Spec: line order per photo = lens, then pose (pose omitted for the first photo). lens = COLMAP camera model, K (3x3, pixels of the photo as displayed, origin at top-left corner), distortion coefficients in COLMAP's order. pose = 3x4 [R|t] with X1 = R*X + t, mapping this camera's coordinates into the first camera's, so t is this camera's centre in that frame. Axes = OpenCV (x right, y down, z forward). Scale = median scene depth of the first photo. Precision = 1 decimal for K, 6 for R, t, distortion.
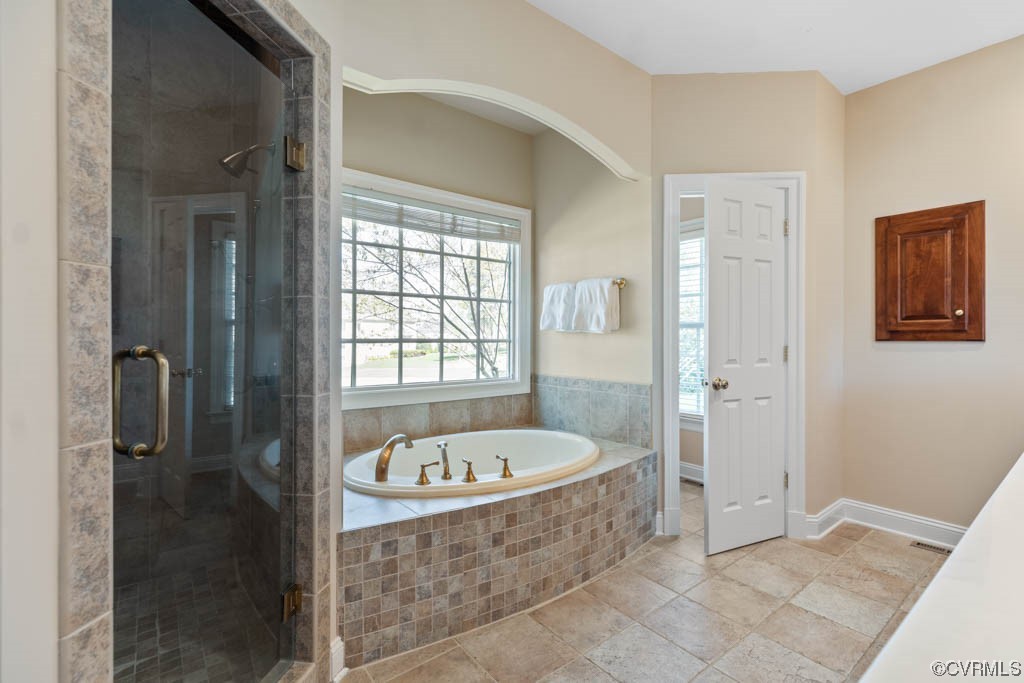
lens RADIAL K [[463.8, 0, 516.6], [0, 463.8, 337.8], [0, 0, 1]] dist [0.000315, 0.000698]
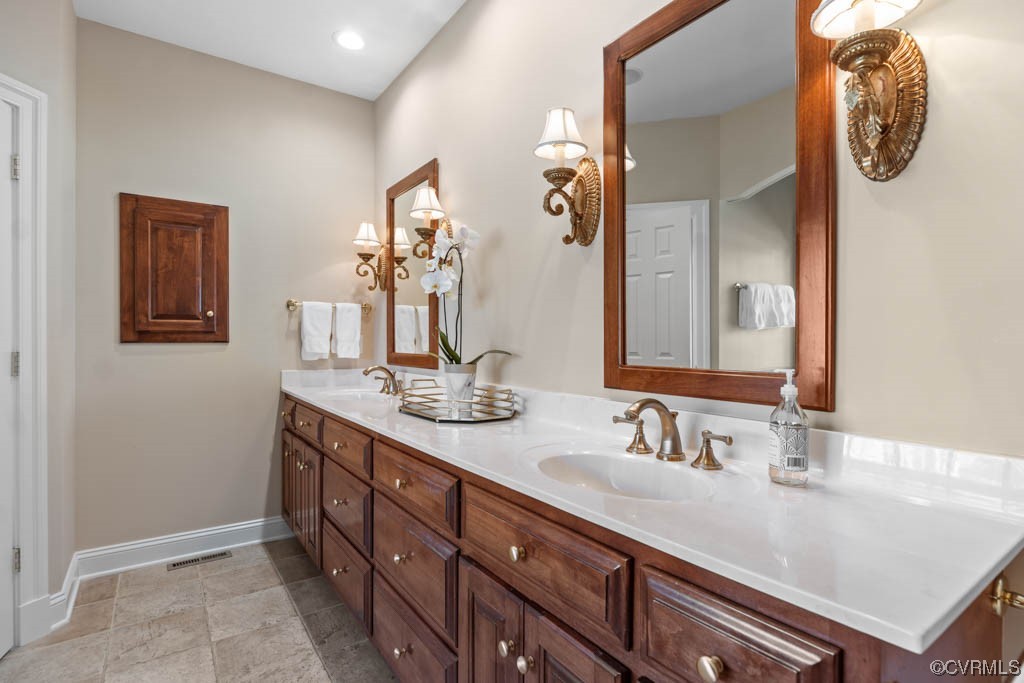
lens RADIAL K [[502.1, 0, 515.6], [0, 502.1, 343.6], [0, 0, 1]] dist [-0.005223, -0.001130]
pose [[0.036442, -0.008714, 0.999298, -0.086388], [-0.002510, 0.999958, 0.008811, -0.001765], [-0.999333, -0.002829, 0.036419, 0.289796]]
